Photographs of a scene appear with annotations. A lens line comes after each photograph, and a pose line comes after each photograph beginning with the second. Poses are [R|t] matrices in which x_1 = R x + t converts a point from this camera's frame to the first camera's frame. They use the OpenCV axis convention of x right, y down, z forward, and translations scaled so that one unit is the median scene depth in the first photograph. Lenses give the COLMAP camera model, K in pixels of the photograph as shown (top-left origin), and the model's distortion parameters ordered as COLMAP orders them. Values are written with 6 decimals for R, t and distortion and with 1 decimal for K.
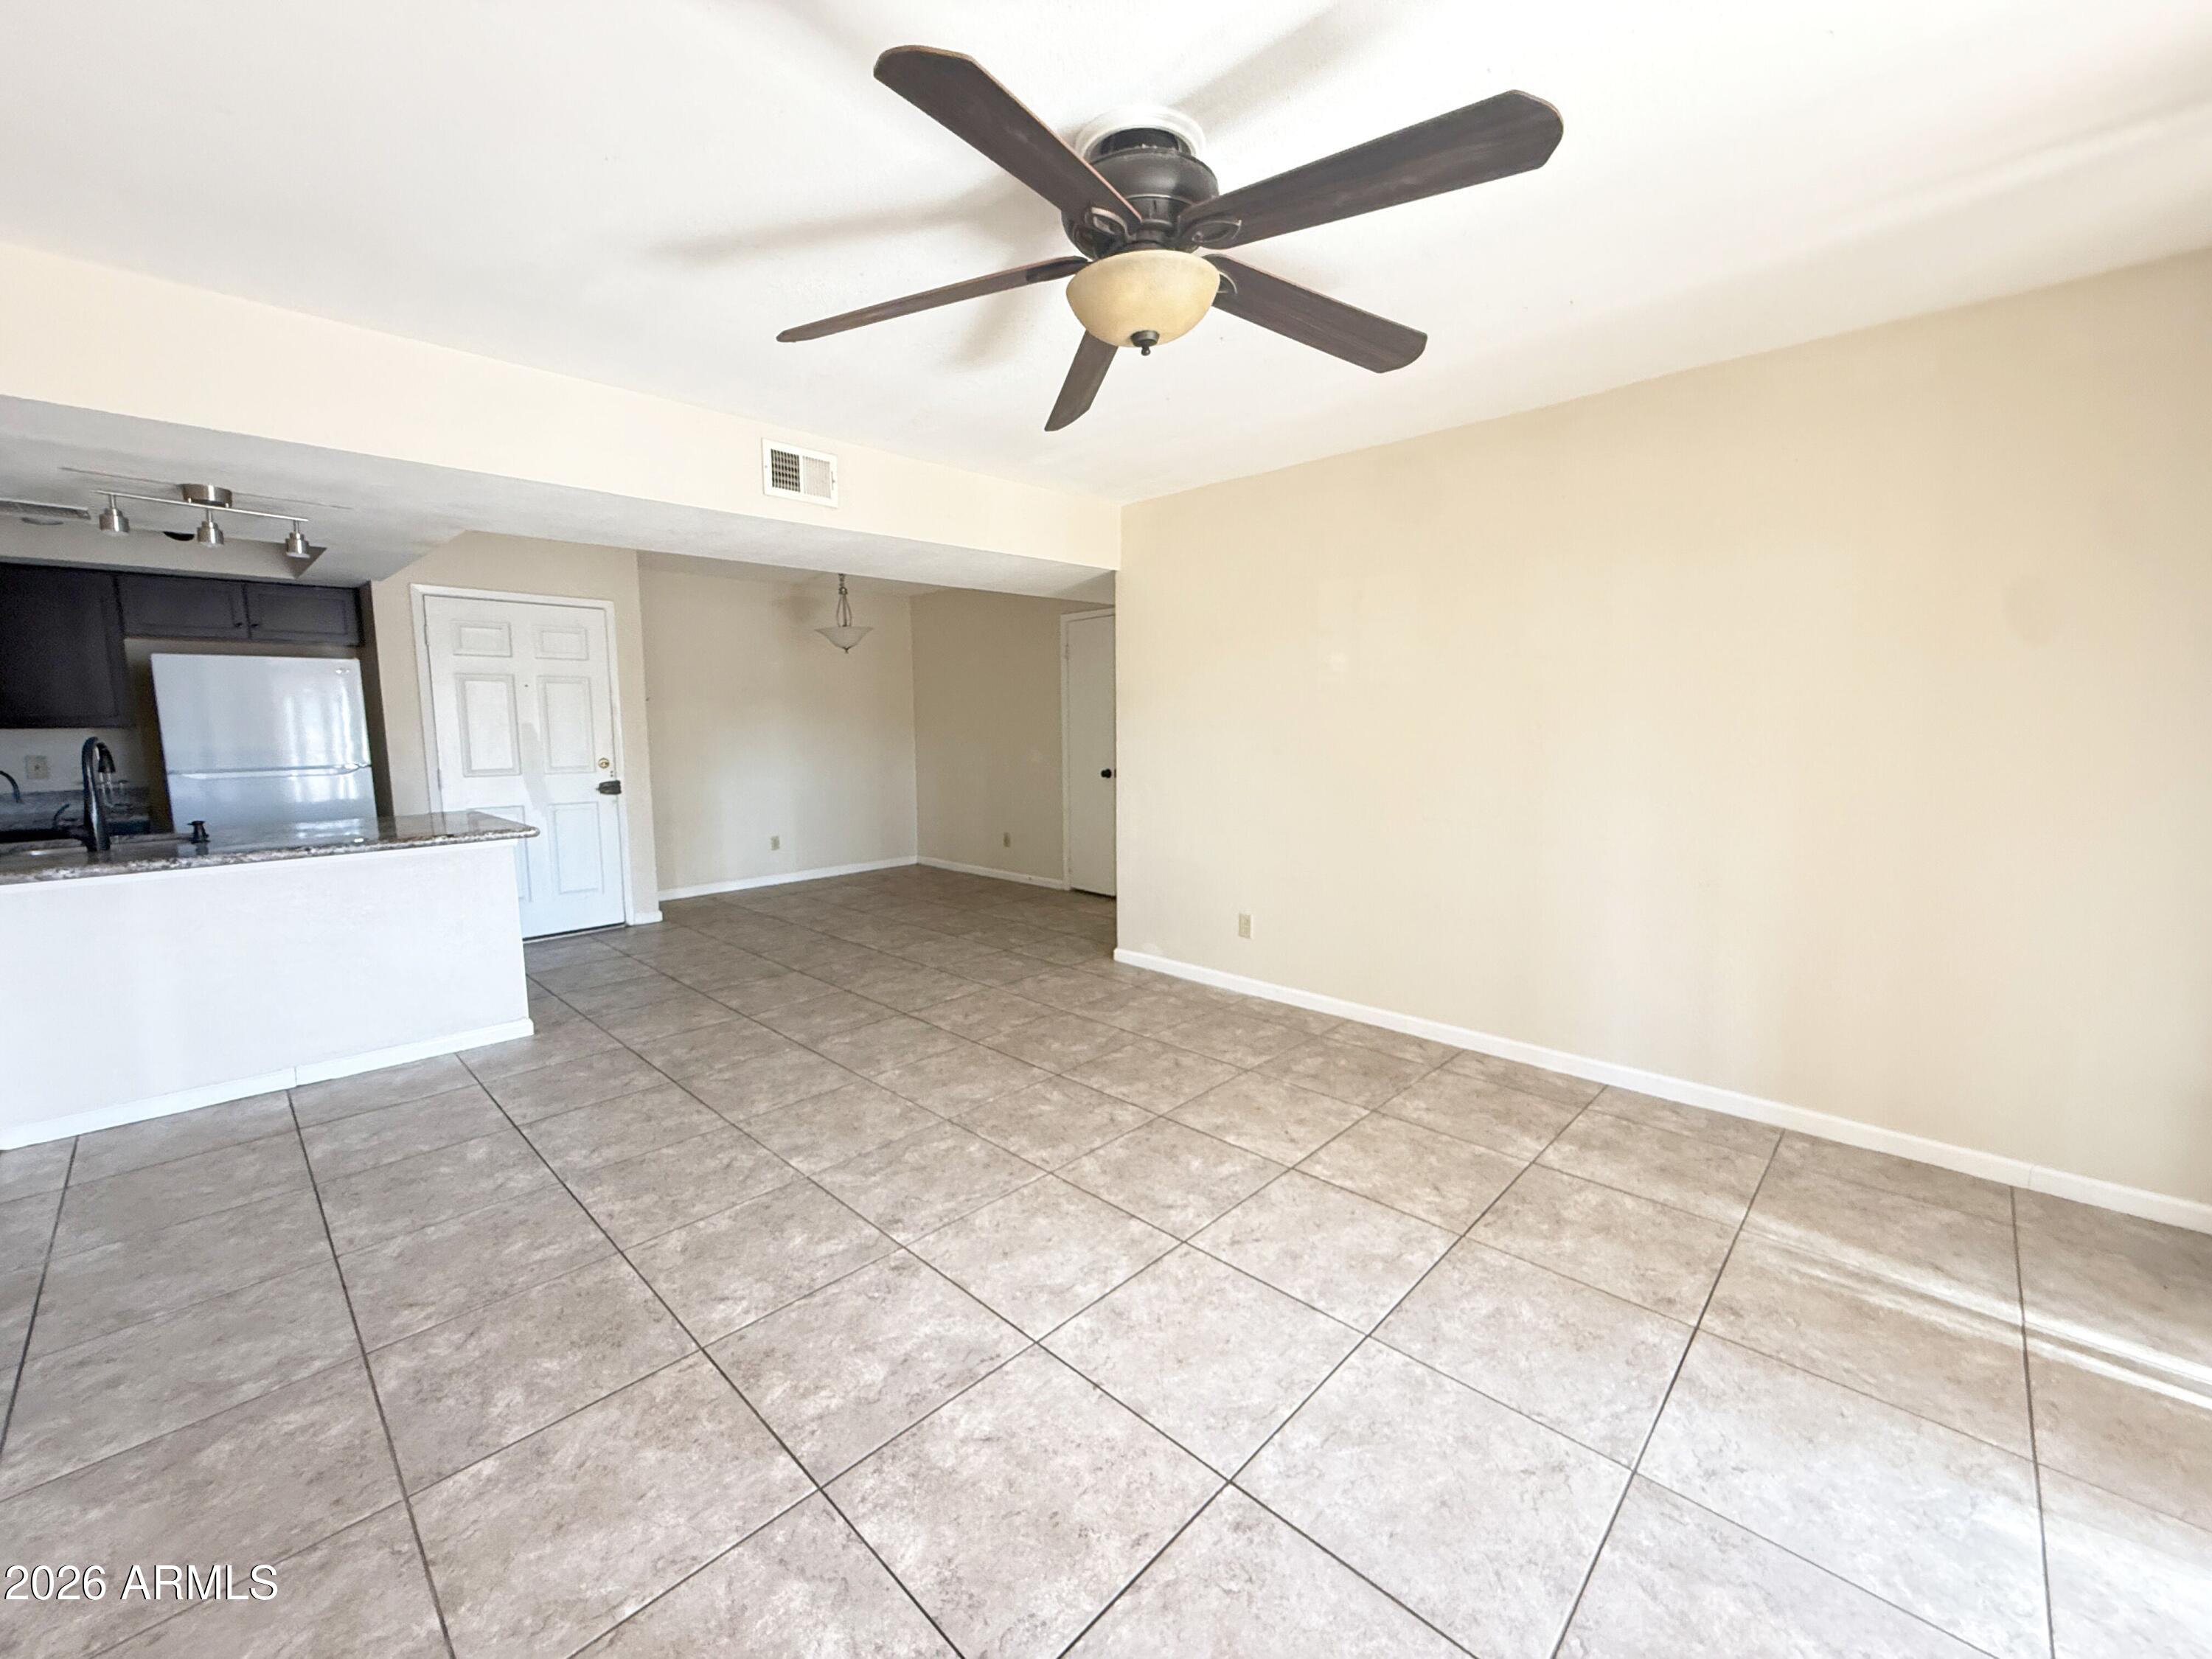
lens RADIAL K [[899.1, 0, 1119.8], [0, 899.1, 820.0], [0, 0, 1]] dist [0.001115, 0.000120]
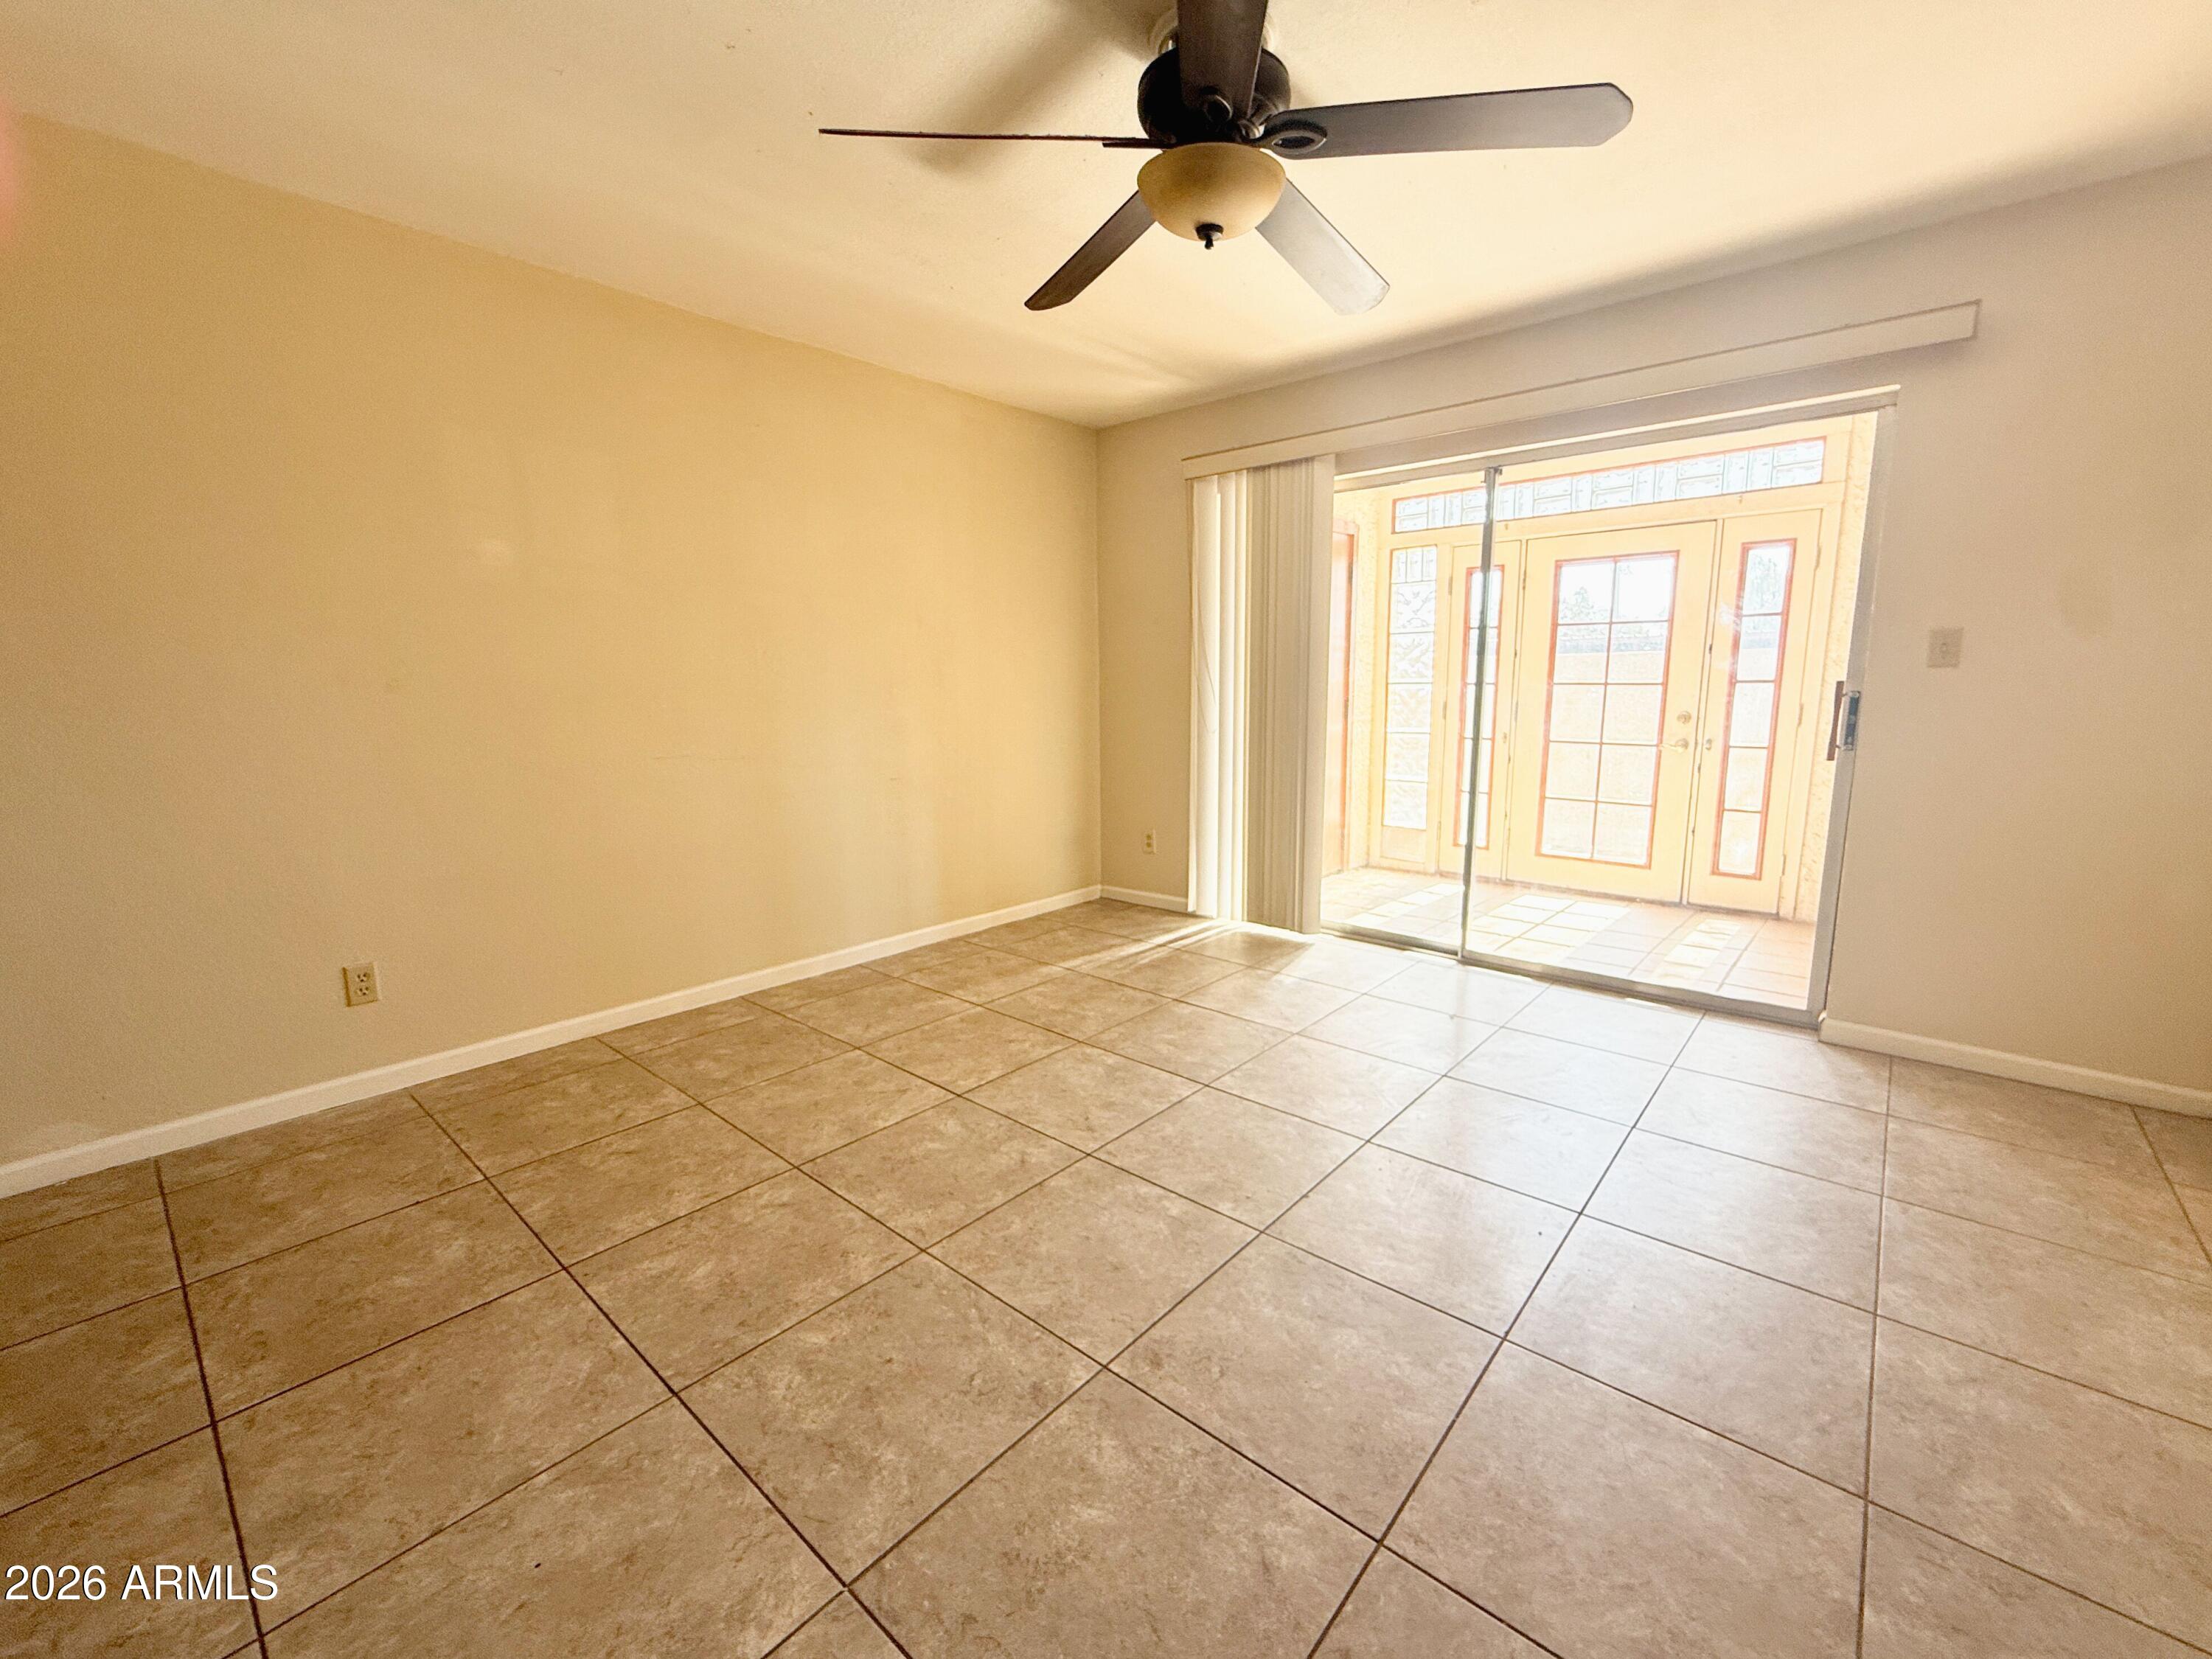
lens RADIAL K [[899.1, 0, 1128.5], [0, 899.1, 831.3], [0, 0, 1]] dist [0.001115, 0.000120]
pose [[-0.053695, -0.155702, 0.986344, -0.776706], [0.121143, 0.979457, 0.161210, -0.025334], [-0.991182, 0.128145, -0.033730, 0.874419]]
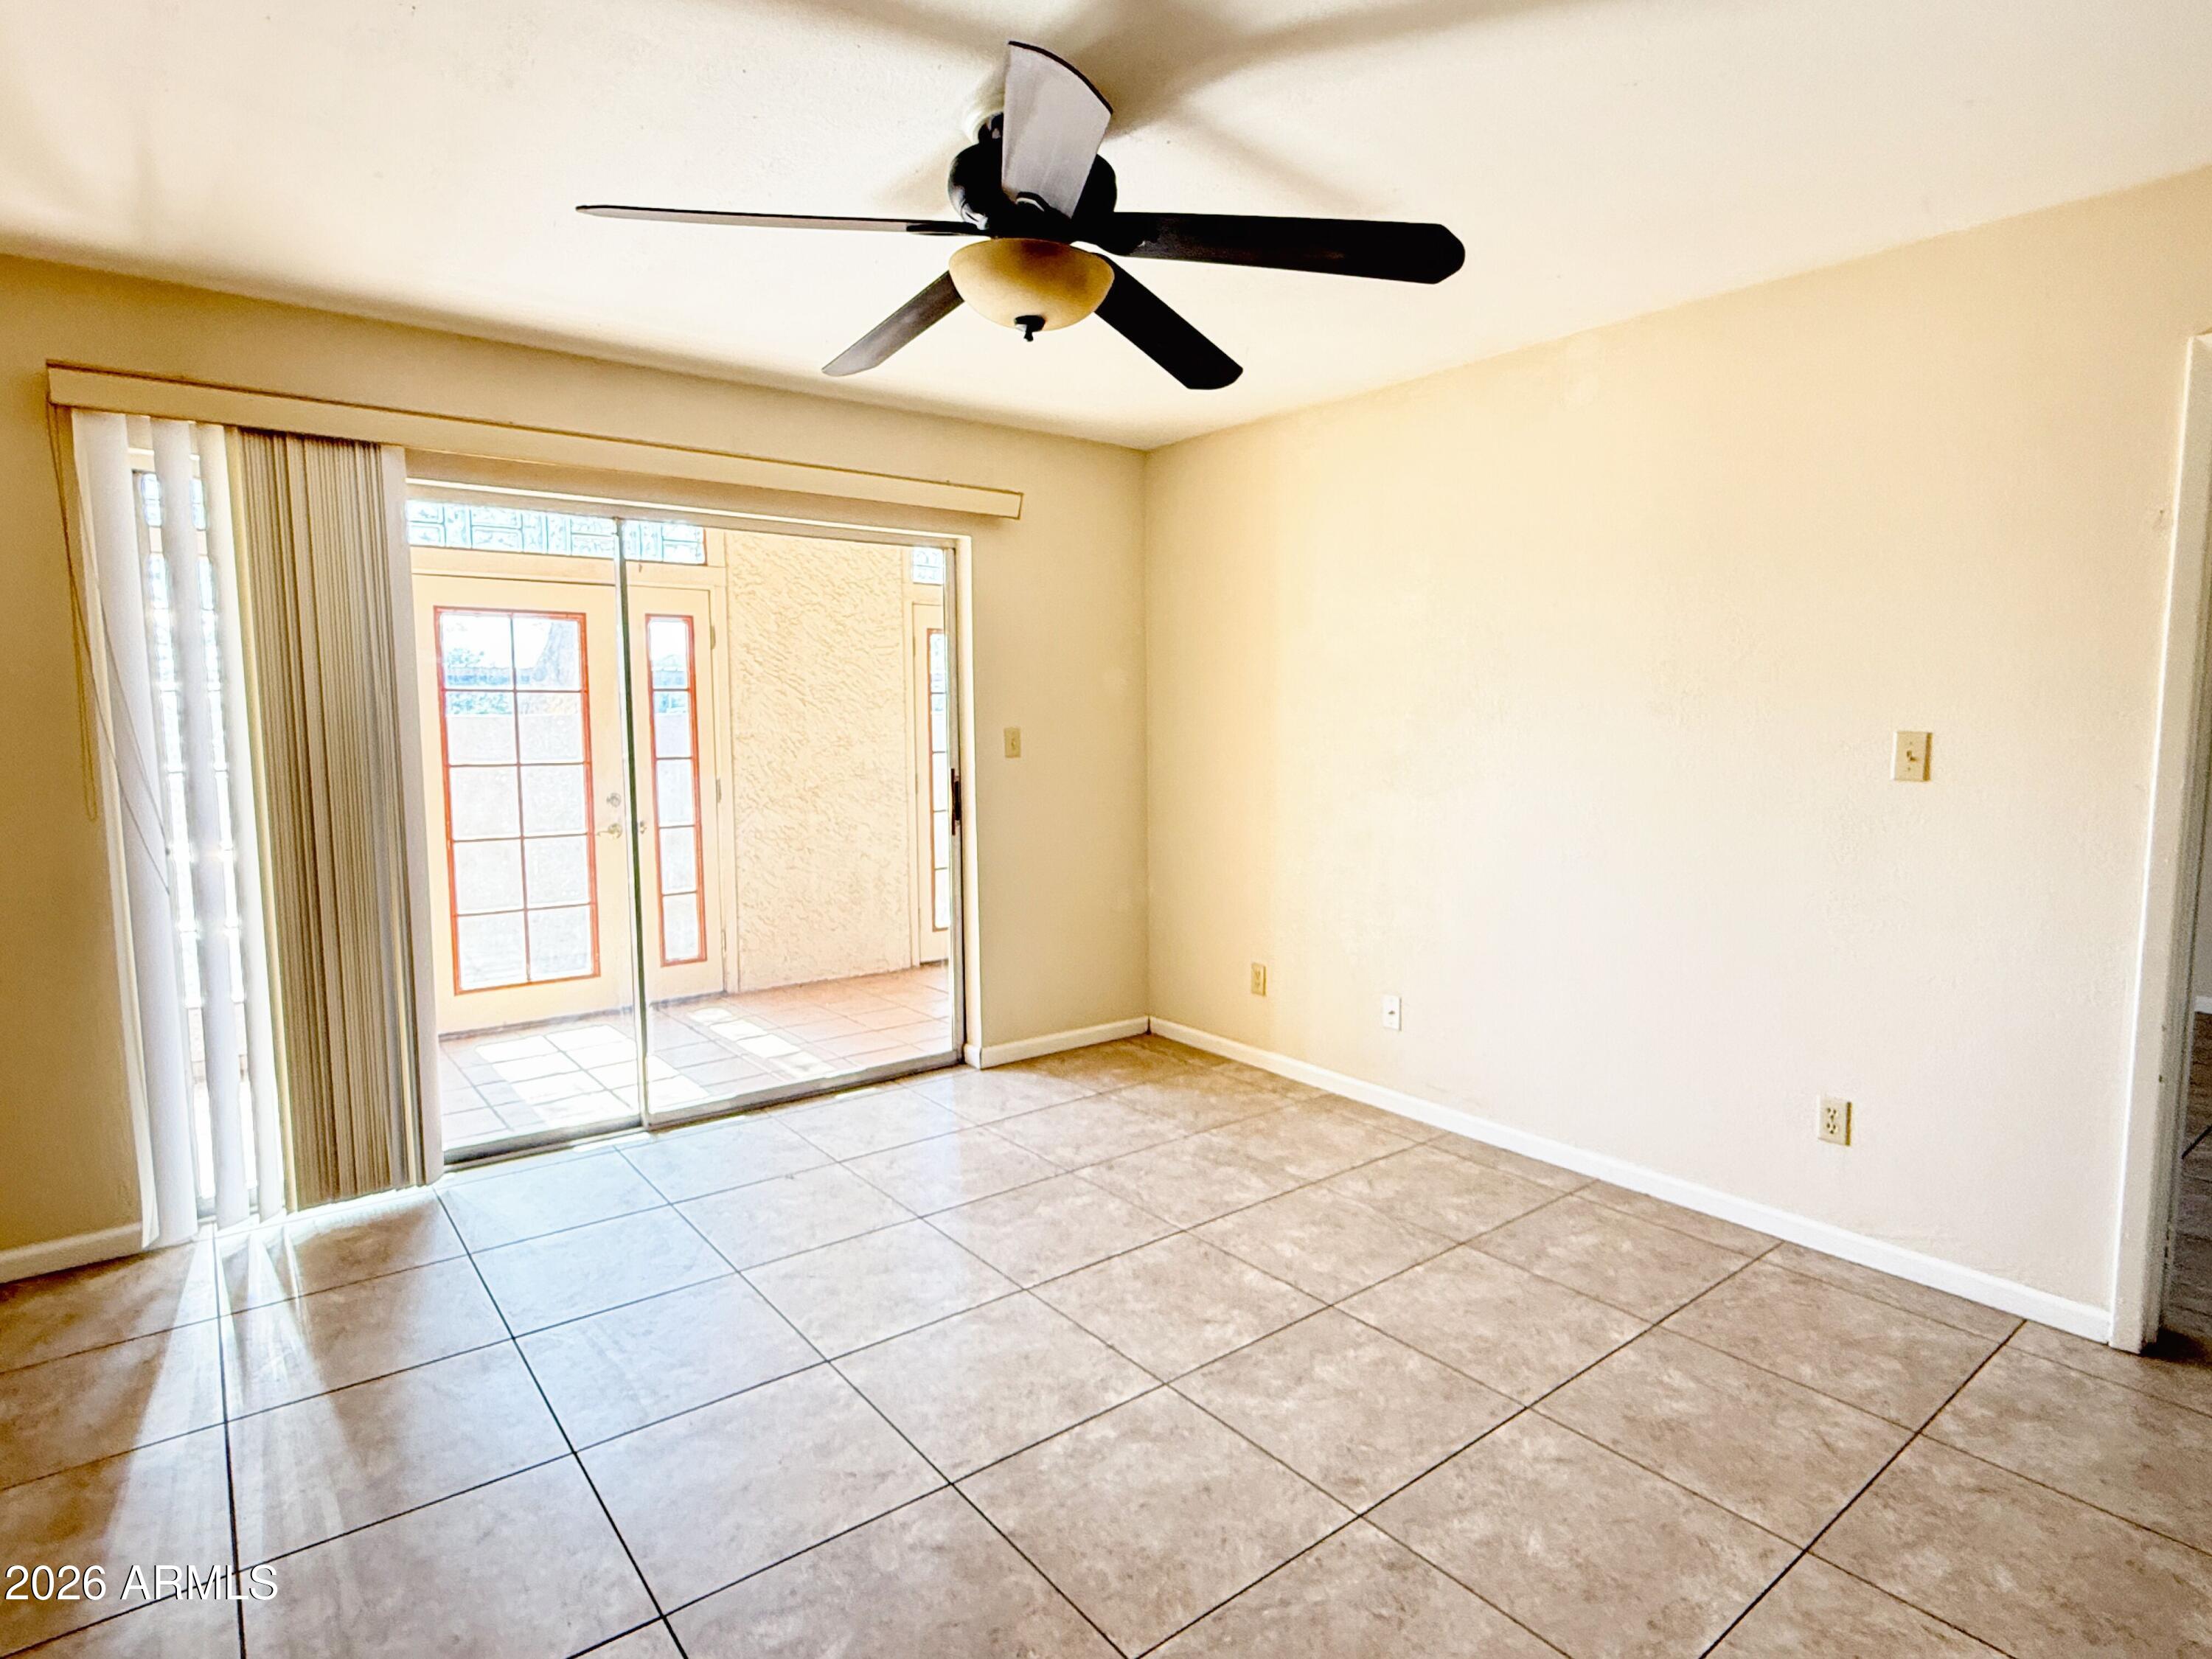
lens RADIAL K [[1166.5, 0, 1102.8], [0, 1166.5, 833.9], [0, 0, 1]] dist [-0.000533, 0.000937]
pose [[-0.987141, -0.004080, 0.159801, -0.172402], [0.030710, 0.976213, 0.214629, -0.195989], [-0.156876, 0.216777, -0.963534, 1.611578]]
